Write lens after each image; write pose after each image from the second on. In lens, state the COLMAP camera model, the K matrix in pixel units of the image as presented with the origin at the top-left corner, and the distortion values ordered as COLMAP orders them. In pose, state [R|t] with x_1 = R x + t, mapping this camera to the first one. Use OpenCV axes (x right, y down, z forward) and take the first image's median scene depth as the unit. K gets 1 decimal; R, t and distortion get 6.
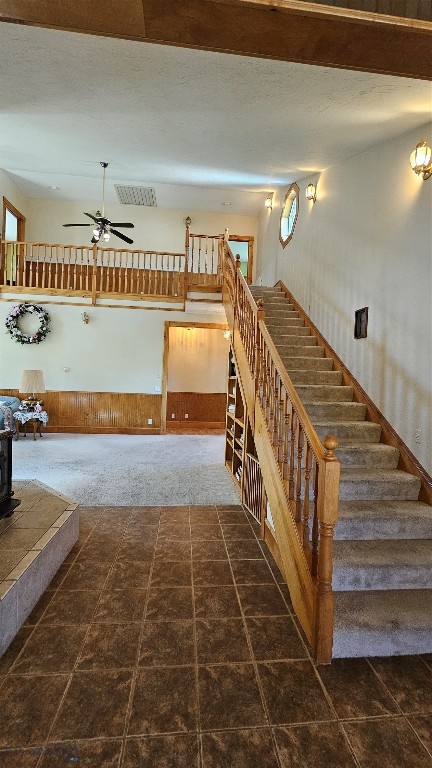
lens RADIAL K [[317.3, 0, 214.1], [0, 317.3, 382.5], [0, 0, 1]] dist [0.000162, -0.000237]
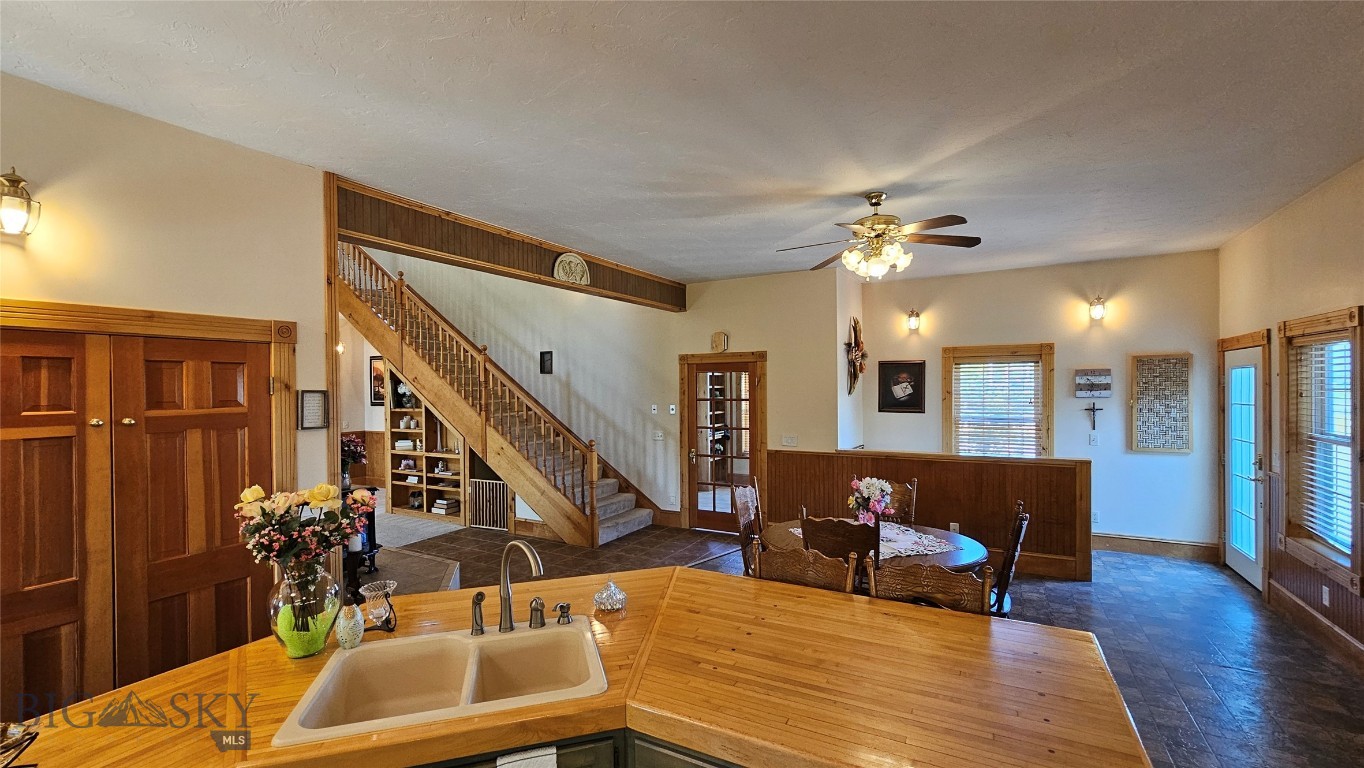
lens RADIAL K [[563.6, 0, 684.9], [0, 563.6, 389.2], [0, 0, 1]] dist [0.000162, -0.000237]
pose [[0.566430, -0.041602, 0.823059, -1.083467], [0.044196, 0.998821, 0.020071, -0.095785], [-0.822924, 0.025007, 0.567601, -0.748313]]
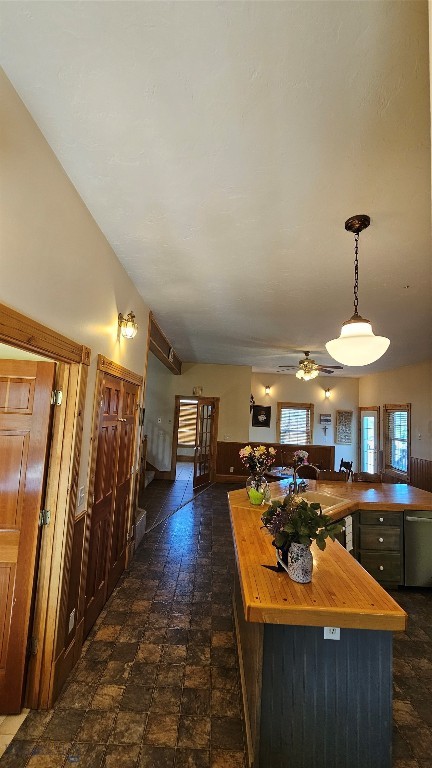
lens RADIAL K [[313.2, 0, 213.3], [0, 313.2, 385.5], [0, 0, 1]] dist [0.000527, -0.000264]
pose [[0.102593, 0.063385, 0.992702, -1.721182], [-0.030660, 0.997695, -0.060535, -0.119177], [-0.994251, -0.024226, 0.104300, -0.136772]]
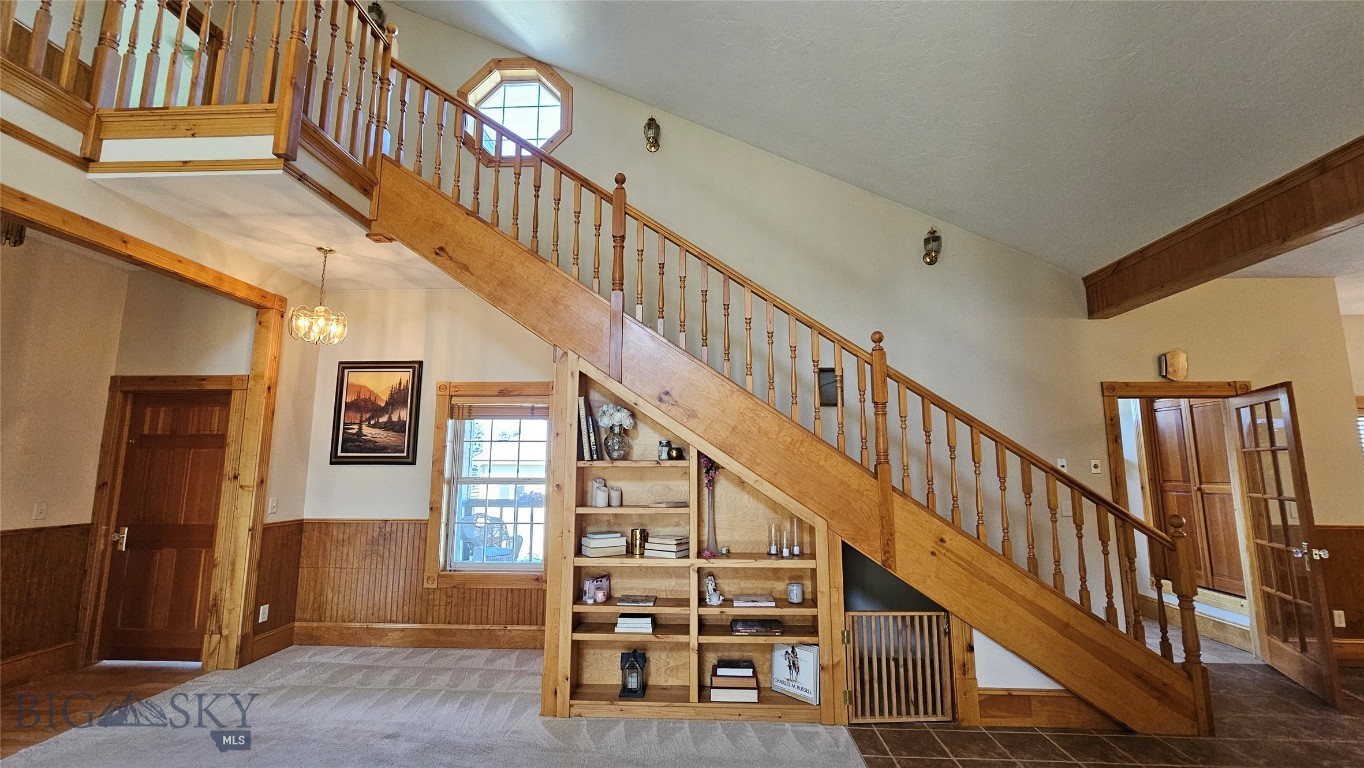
lens RADIAL K [[563.6, 0, 684.9], [0, 563.6, 389.2], [0, 0, 1]] dist [0.000162, -0.000237]
pose [[0.137057, 0.109562, 0.984485, -0.866597], [0.021211, 0.993312, -0.113497, -0.034928], [-0.990336, 0.036438, 0.133816, 1.128850]]
